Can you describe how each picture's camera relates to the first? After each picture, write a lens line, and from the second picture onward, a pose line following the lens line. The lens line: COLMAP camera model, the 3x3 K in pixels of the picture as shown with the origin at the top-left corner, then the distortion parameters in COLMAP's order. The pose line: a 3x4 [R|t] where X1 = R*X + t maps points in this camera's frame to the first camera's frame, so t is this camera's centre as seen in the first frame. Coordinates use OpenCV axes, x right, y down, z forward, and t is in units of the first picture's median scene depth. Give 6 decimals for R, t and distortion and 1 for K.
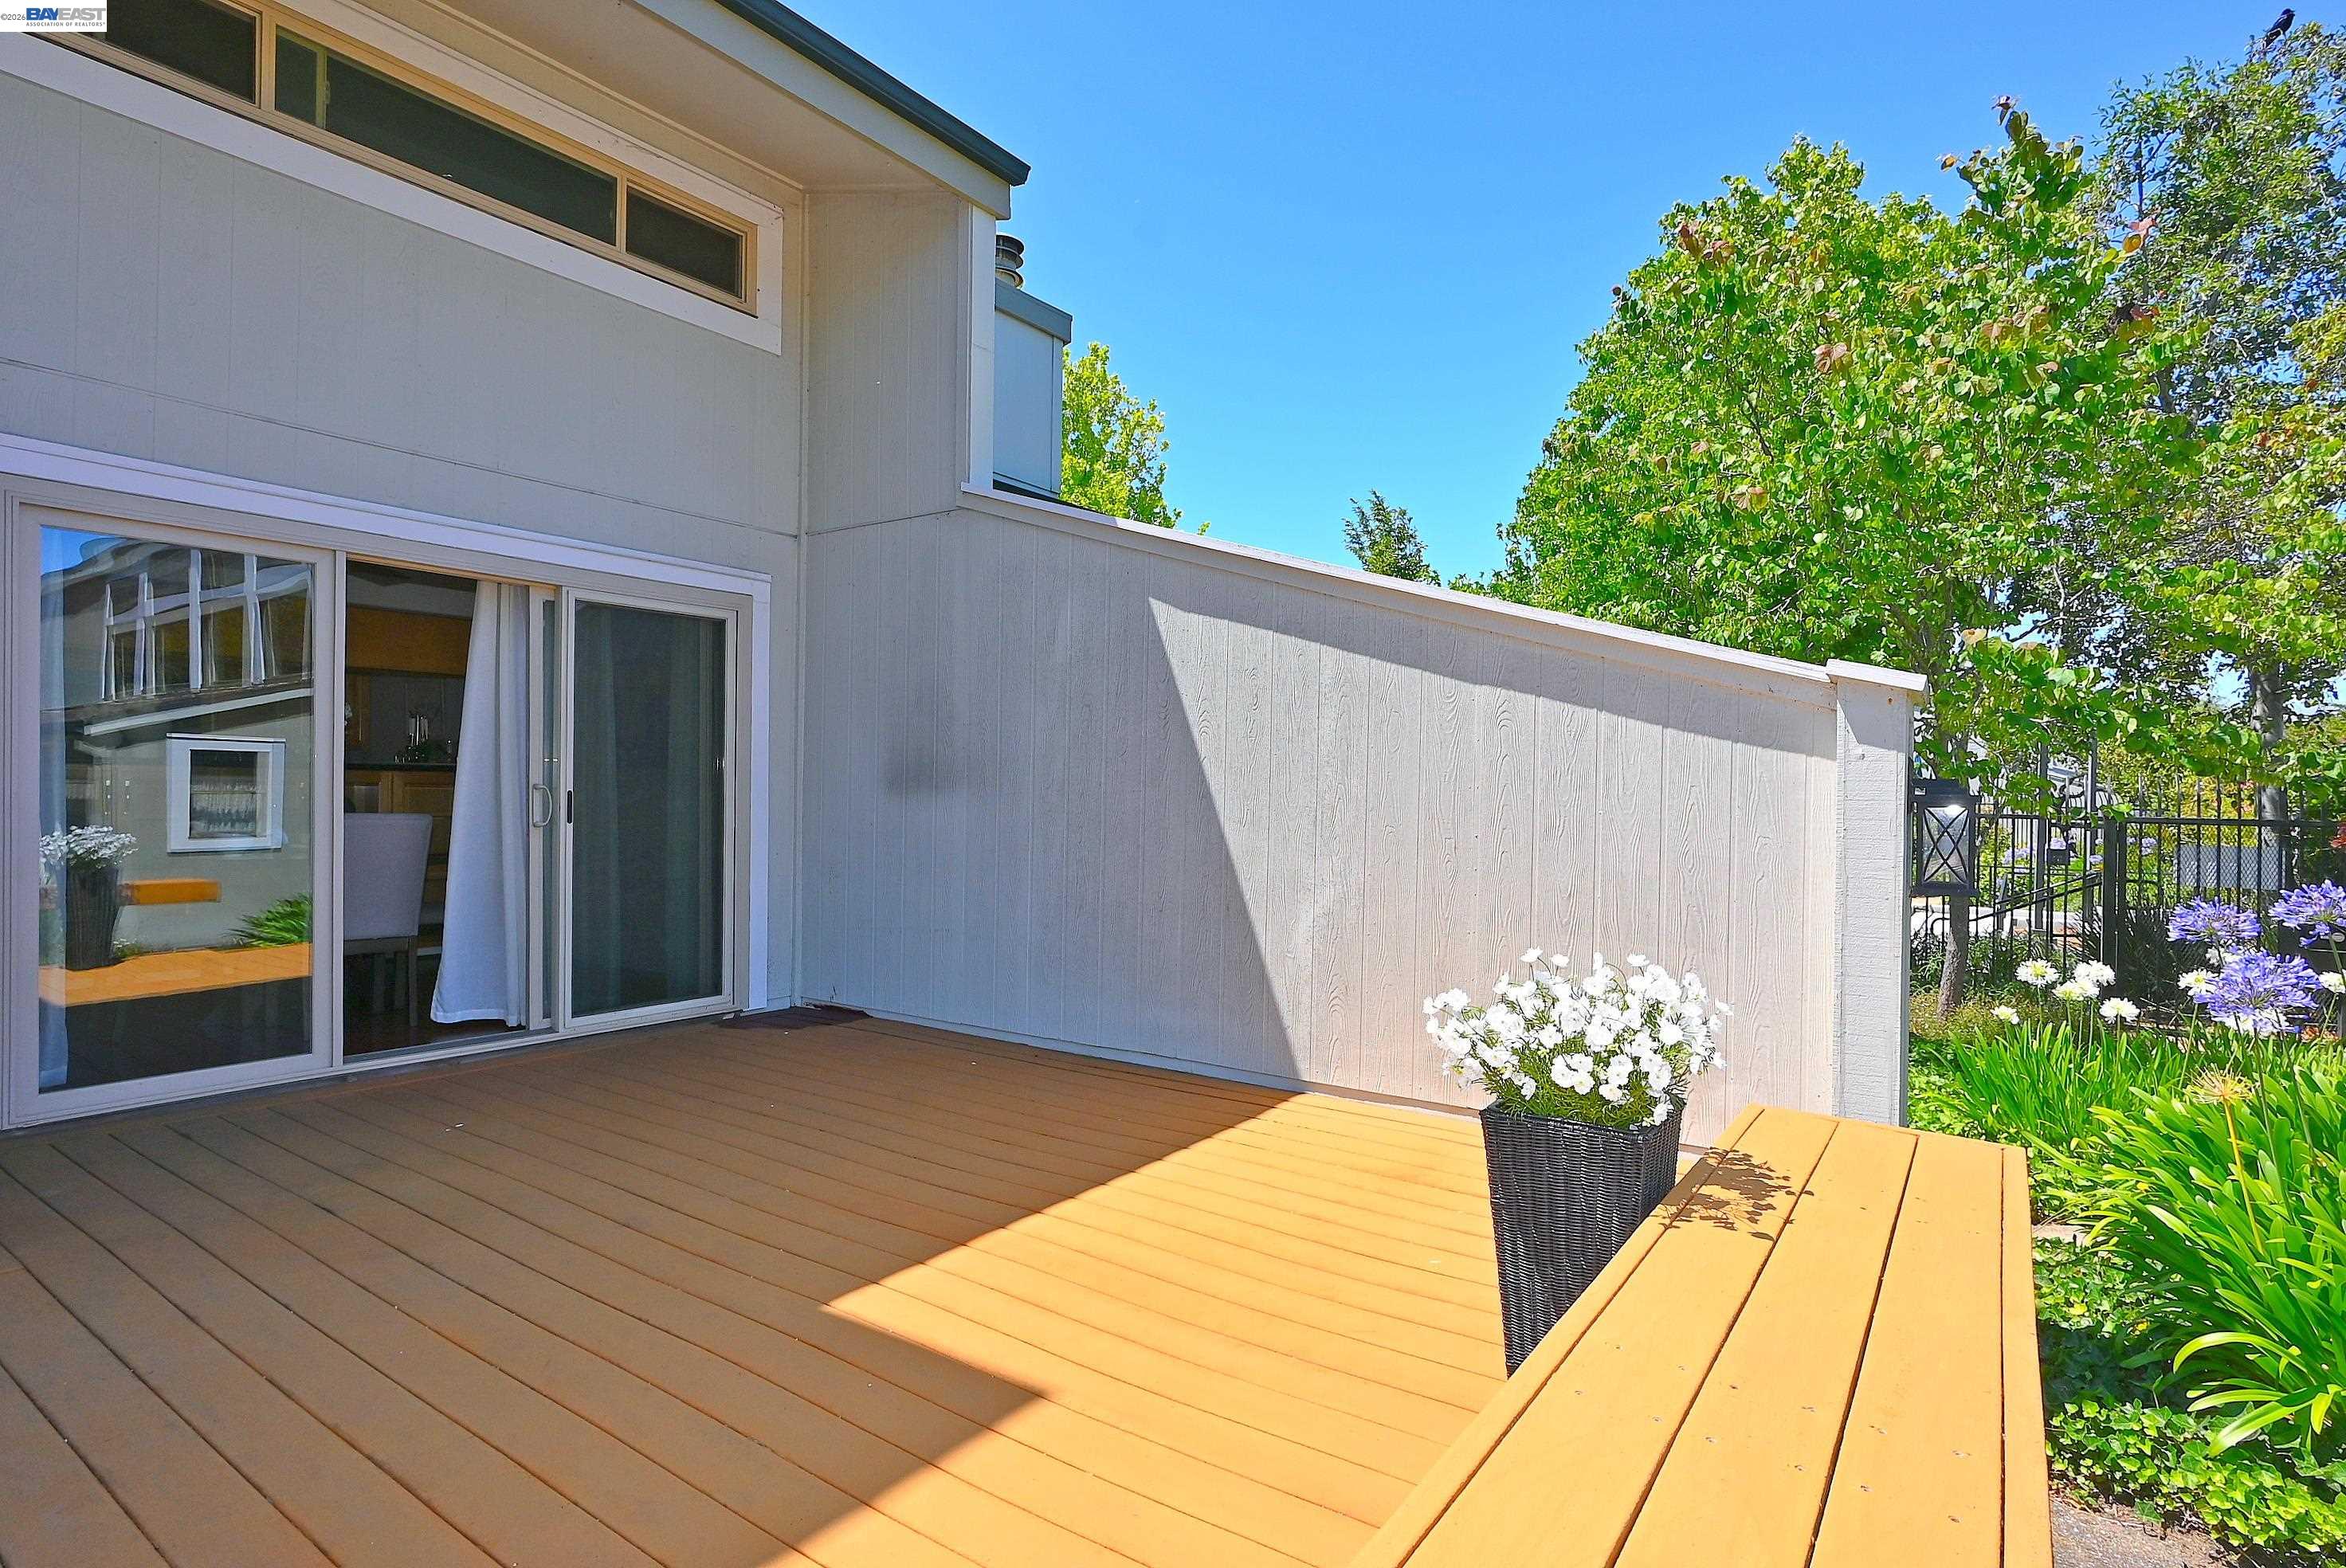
lens RADIAL K [[1207.4, 0, 1154.8], [0, 1207.4, 798.0], [0, 0, 1]] dist [-0.003573, -0.000313]
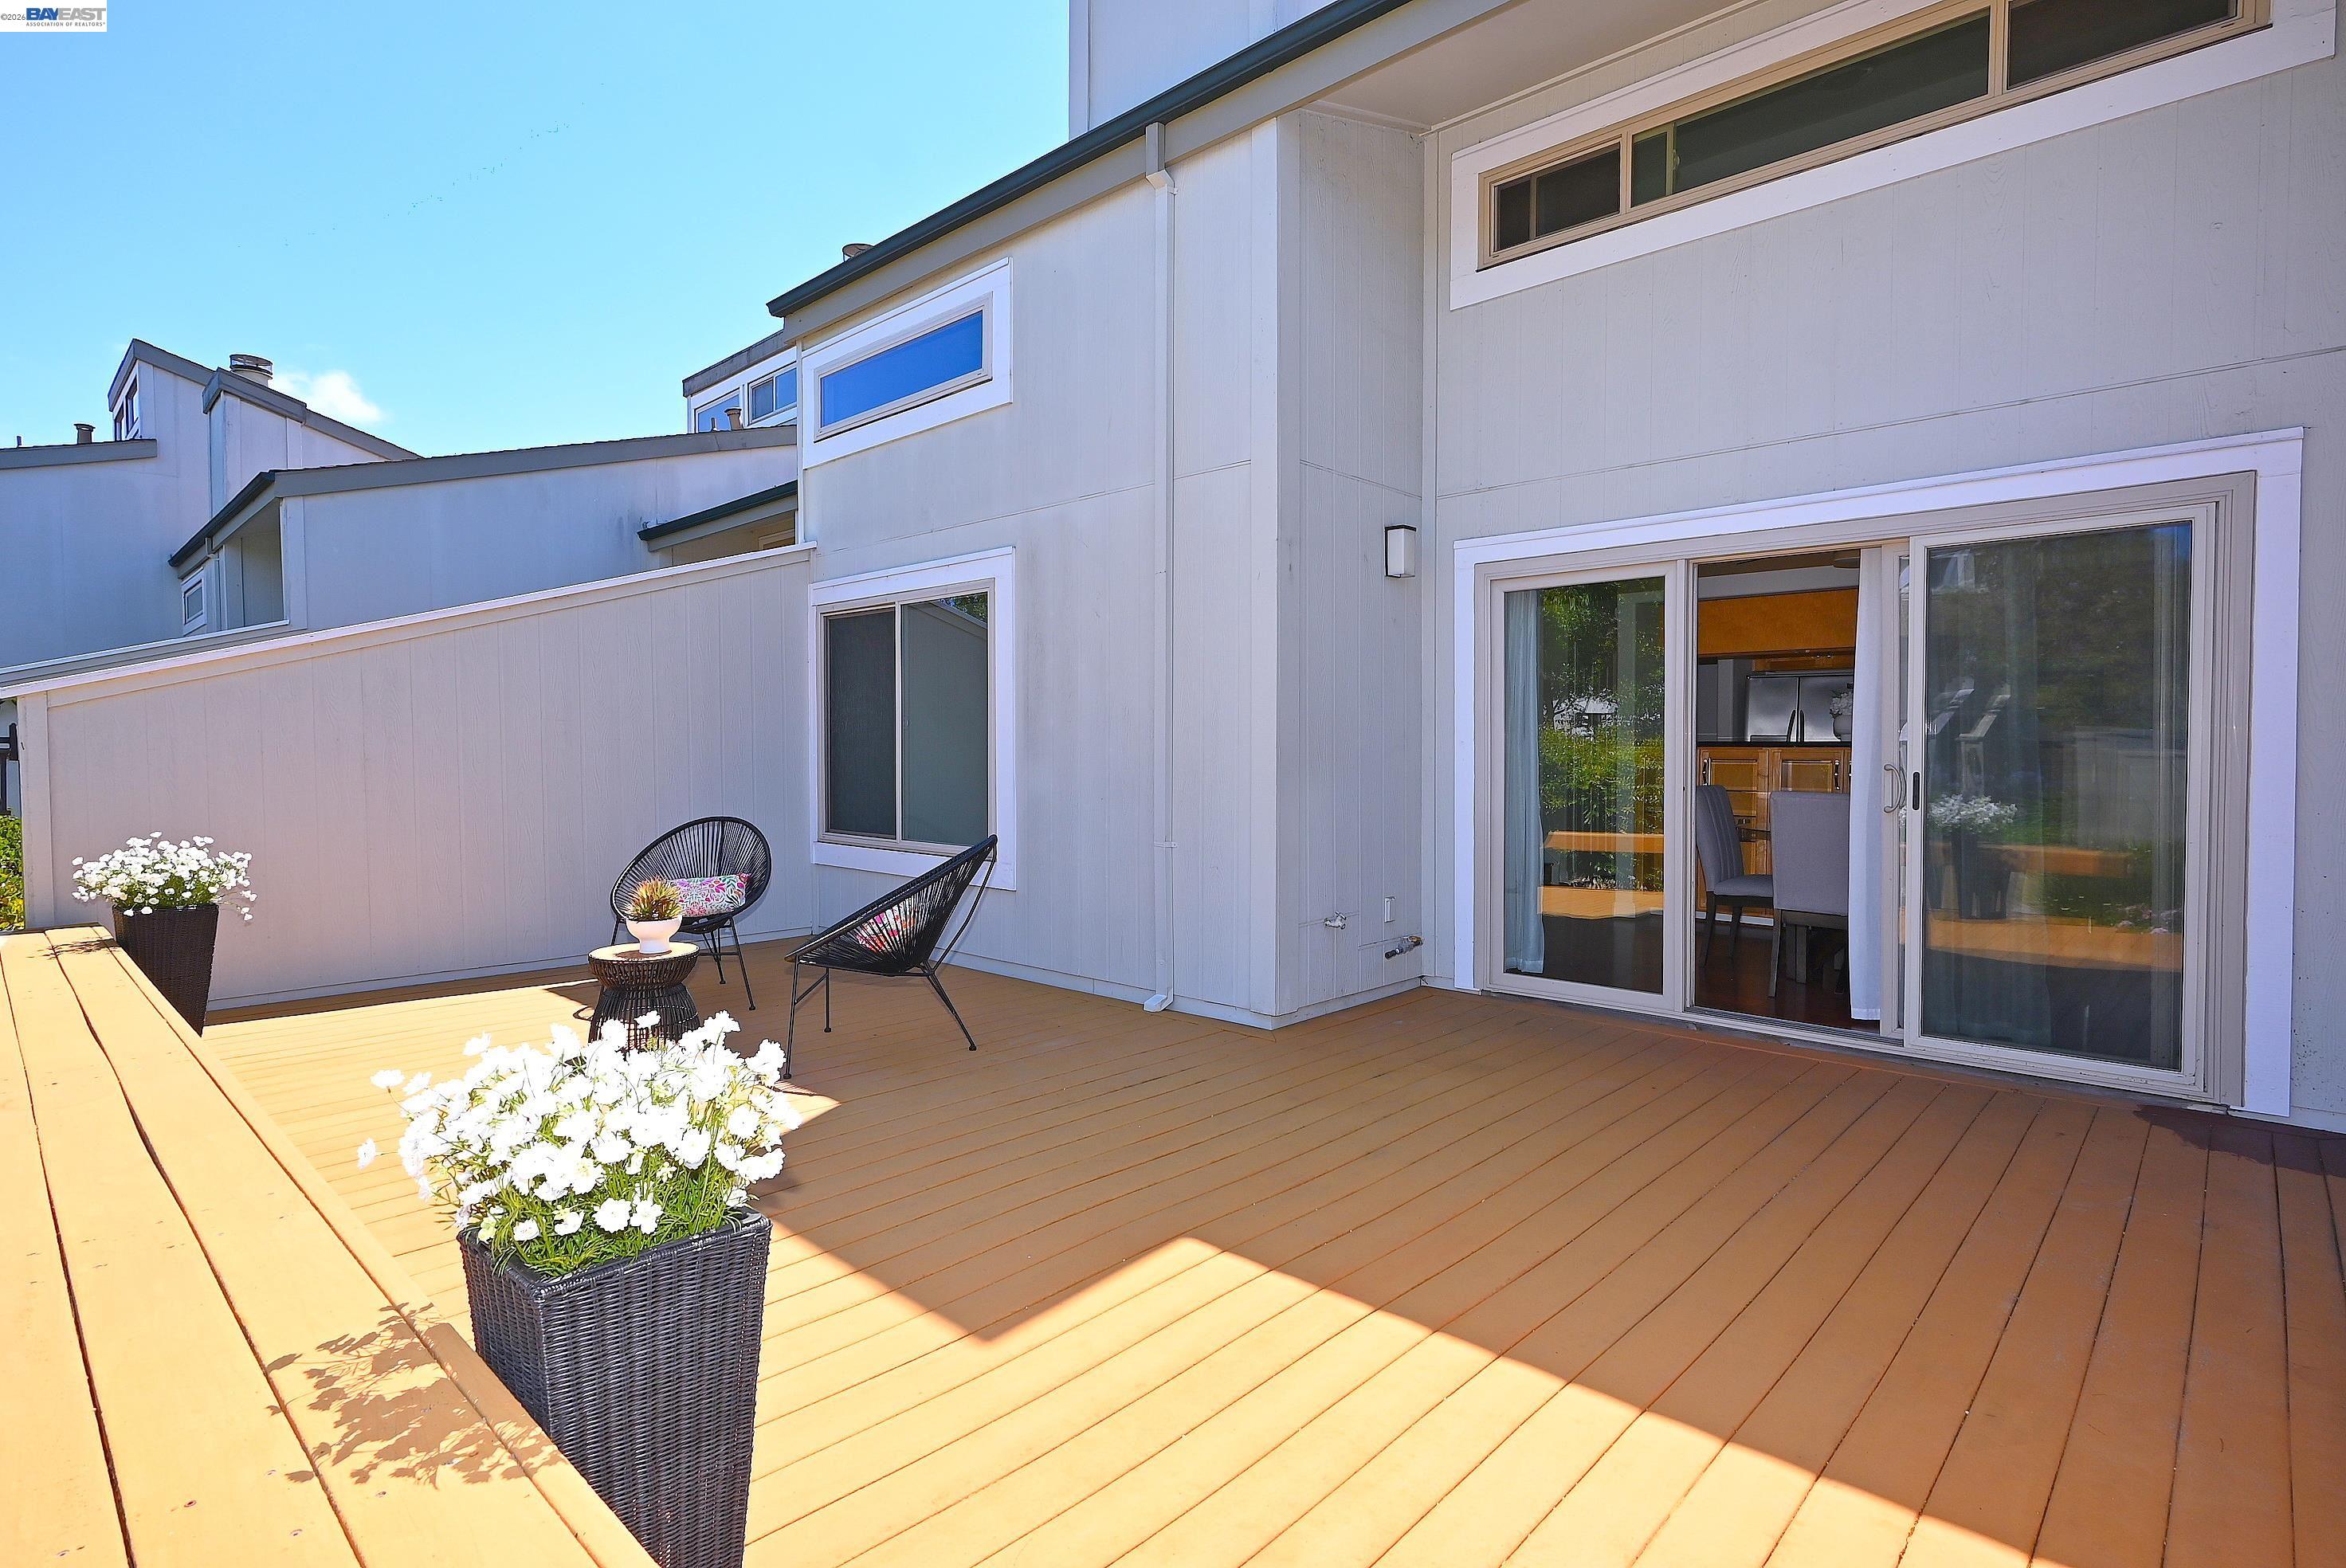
lens RADIAL K [[1158.7, 0, 1175.4], [0, 1158.7, 782.4], [0, 0, 1]] dist [-0.007436, 0.000678]
pose [[-0.137604, 0.014828, -0.990376, 0.478124], [-0.005680, 0.999860, 0.015759, -0.009805], [0.990471, 0.007794, -0.137500, 0.692049]]
